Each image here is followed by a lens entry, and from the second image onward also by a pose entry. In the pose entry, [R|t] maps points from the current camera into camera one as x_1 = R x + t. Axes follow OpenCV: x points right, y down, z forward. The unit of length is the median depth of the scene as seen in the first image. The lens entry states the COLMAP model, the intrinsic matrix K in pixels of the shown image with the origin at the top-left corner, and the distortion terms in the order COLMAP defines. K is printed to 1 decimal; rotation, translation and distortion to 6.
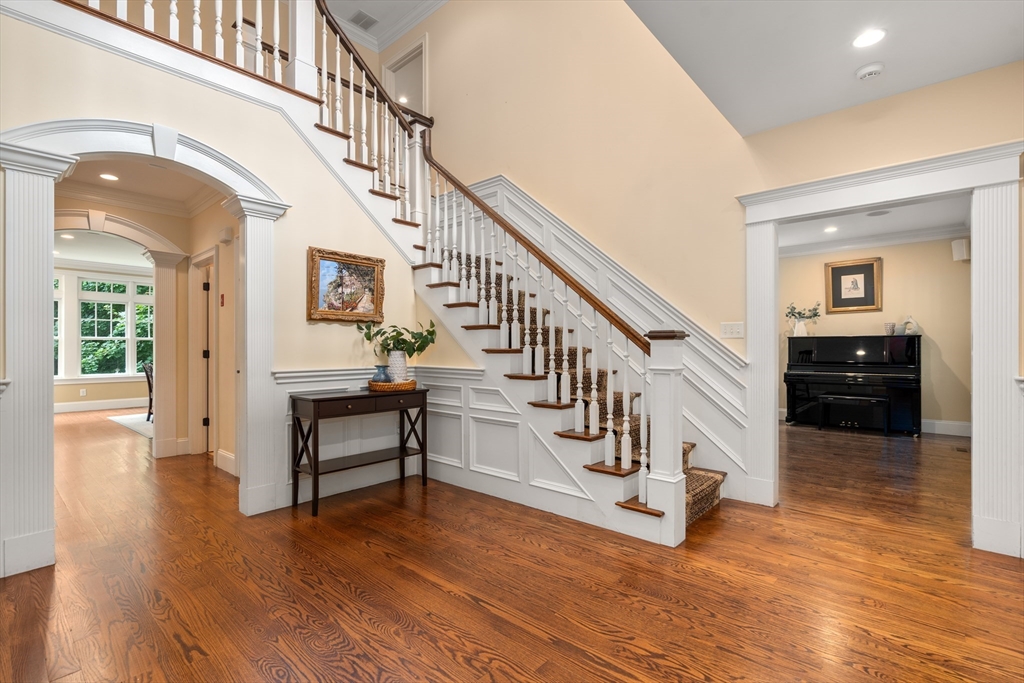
lens RADIAL K [[473.5, 0, 505.5], [0, 473.5, 349.0], [0, 0, 1]] dist [-0.003808, 0.001632]
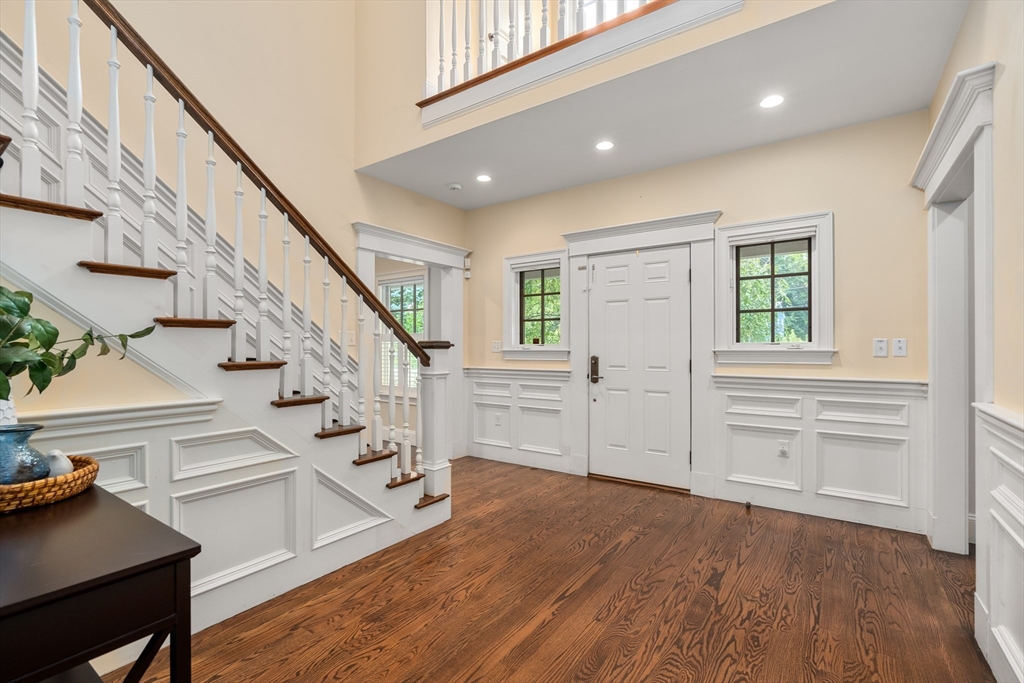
lens RADIAL K [[473.5, 0, 505.2], [0, 473.5, 349.4], [0, 0, 1]] dist [-0.003808, 0.001632]
pose [[-0.127998, -0.004395, 0.991765, -1.071649], [0.004054, 0.999980, 0.004954, -0.030920], [-0.991766, 0.004655, -0.127978, 1.234599]]
